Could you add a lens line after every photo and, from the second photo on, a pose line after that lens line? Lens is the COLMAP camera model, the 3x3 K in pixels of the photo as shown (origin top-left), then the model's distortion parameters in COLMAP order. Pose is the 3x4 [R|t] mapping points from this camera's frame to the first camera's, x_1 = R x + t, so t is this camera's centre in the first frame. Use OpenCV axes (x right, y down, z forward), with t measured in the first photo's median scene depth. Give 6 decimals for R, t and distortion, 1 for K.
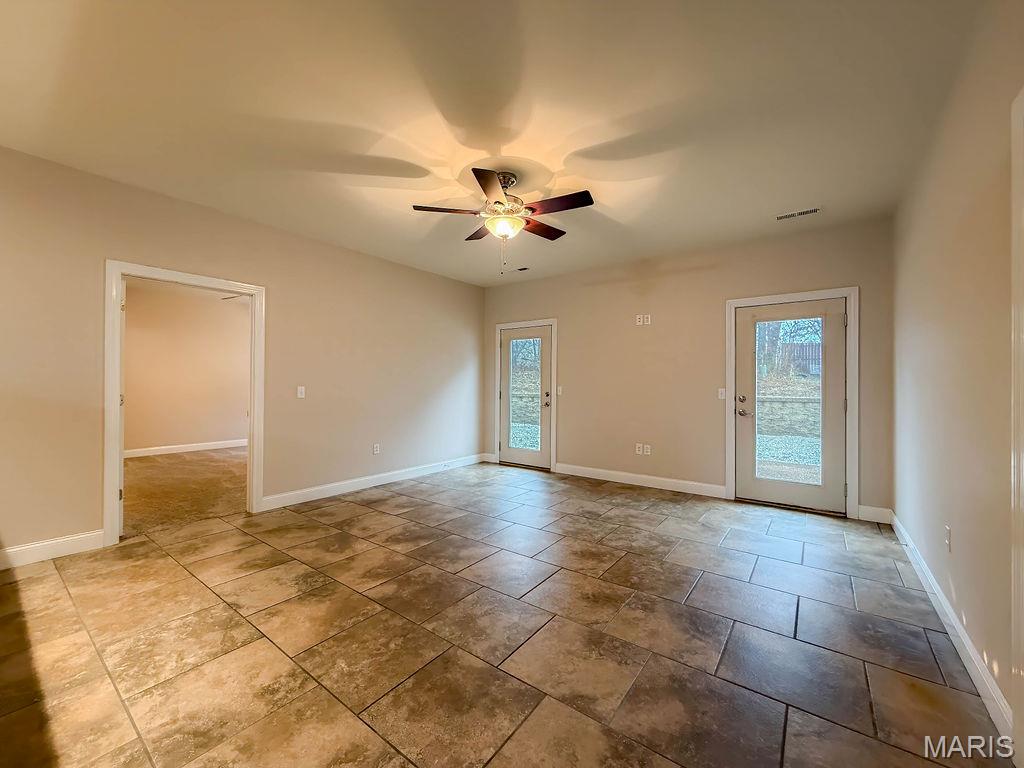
lens RADIAL K [[412.1, 0, 509.2], [0, 412.1, 382.3], [0, 0, 1]] dist [-0.001772, 0.000253]
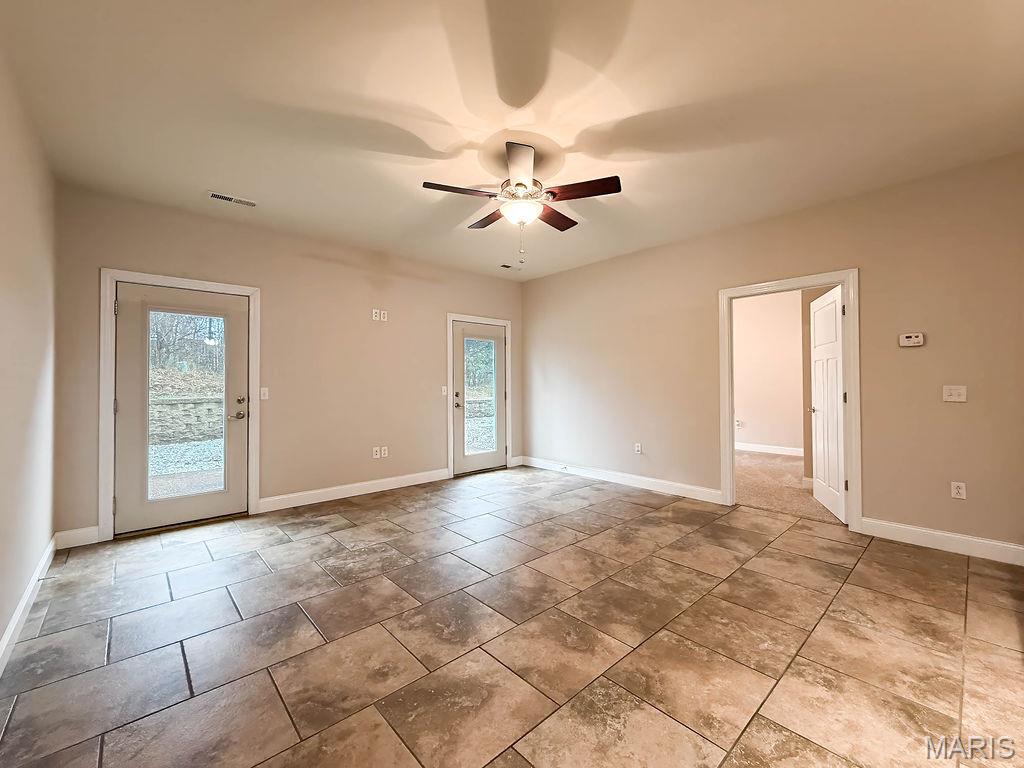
lens RADIAL K [[412.1, 0, 533.7], [0, 412.1, 377.8], [0, 0, 1]] dist [-0.001772, 0.000253]
pose [[0.177870, 0.007757, 0.984023, -1.031010], [0.001971, 0.999964, -0.008239, 0.000394], [-0.984052, 0.003405, 0.177849, 0.920354]]
